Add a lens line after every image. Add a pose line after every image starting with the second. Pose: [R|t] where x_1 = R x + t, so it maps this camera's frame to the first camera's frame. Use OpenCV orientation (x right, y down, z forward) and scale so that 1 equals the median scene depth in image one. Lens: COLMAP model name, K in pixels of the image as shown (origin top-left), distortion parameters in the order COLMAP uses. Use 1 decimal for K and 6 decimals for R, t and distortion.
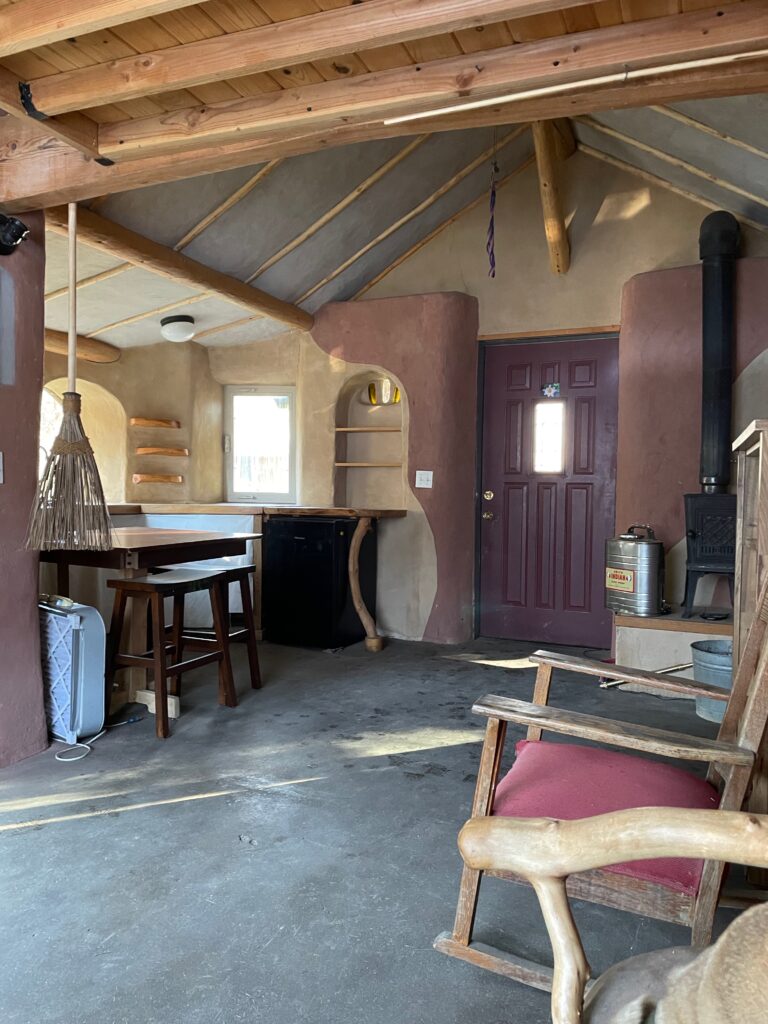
lens RADIAL K [[787.9, 0, 382.7], [0, 787.9, 530.9], [0, 0, 1]] dist [0.085149, -0.000975]
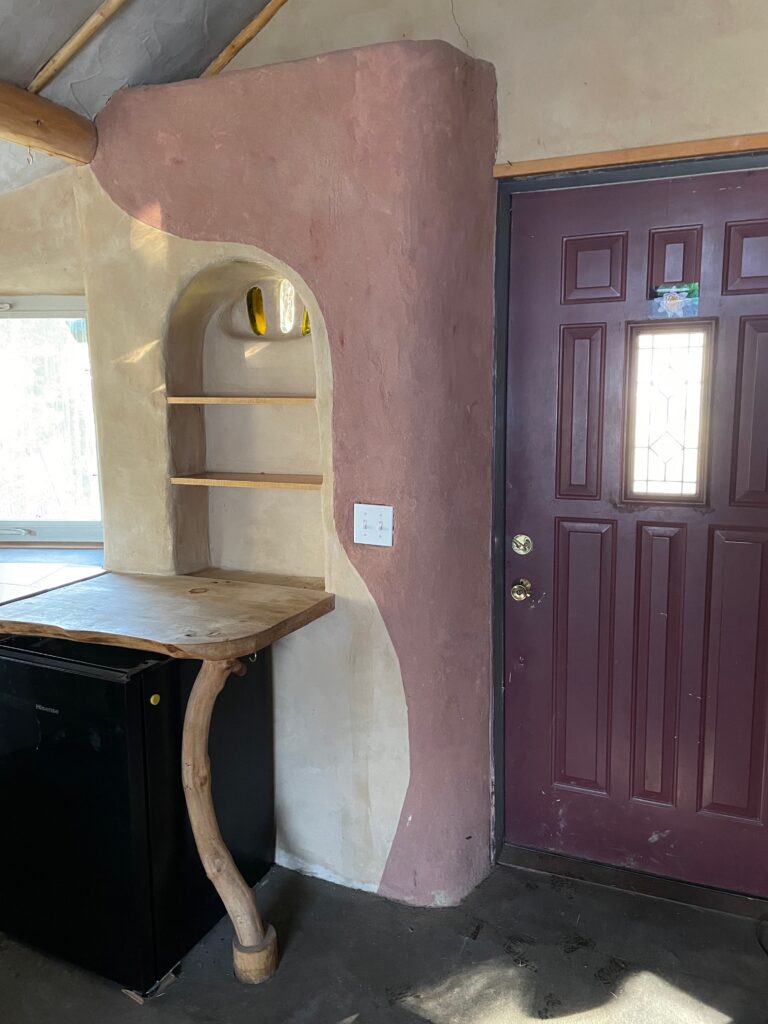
lens RADIAL K [[780.7, 0, 385.9], [0, 780.7, 505.9], [0, 0, 1]] dist [0.045522, -0.006275]
pose [[0.999114, -0.029343, 0.030173, 0.045572], [0.026033, 0.994154, 0.104784, -0.113878], [-0.033071, -0.103905, 0.994037, 0.568788]]
